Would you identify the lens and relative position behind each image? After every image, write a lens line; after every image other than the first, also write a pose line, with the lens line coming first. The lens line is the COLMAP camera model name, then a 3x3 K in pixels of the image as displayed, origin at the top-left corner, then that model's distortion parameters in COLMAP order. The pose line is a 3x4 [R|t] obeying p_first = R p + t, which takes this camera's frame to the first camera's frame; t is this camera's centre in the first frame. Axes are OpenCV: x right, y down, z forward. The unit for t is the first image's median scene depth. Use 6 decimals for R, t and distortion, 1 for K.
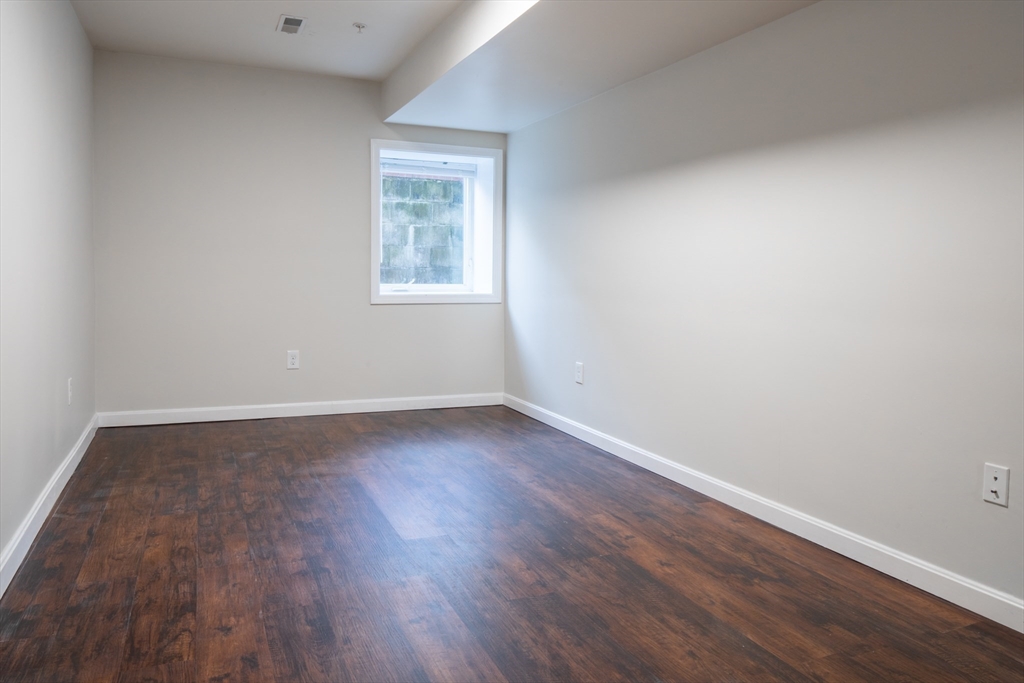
lens RADIAL K [[707.9, 0, 505.3], [0, 707.9, 338.8], [0, 0, 1]] dist [-0.011866, -0.004609]
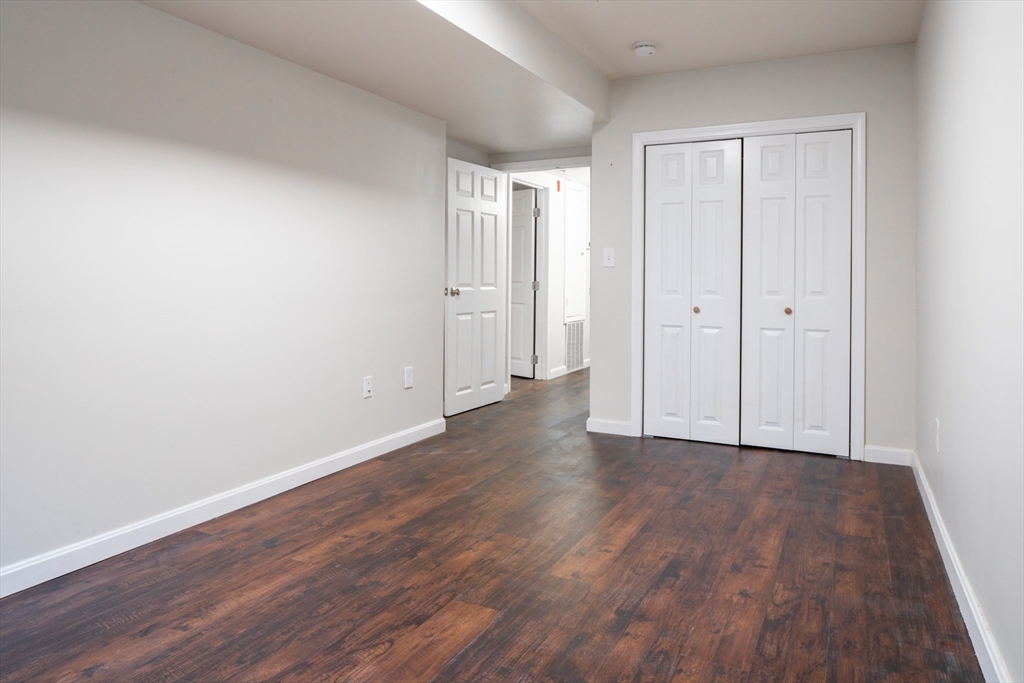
lens RADIAL K [[707.9, 0, 505.4], [0, 707.9, 342.4], [0, 0, 1]] dist [-0.011866, -0.004609]
pose [[-0.651165, -0.087842, 0.753836, -0.876996], [0.053289, 0.985536, 0.160872, -0.177339], [-0.757063, 0.144925, -0.637065, 1.771208]]
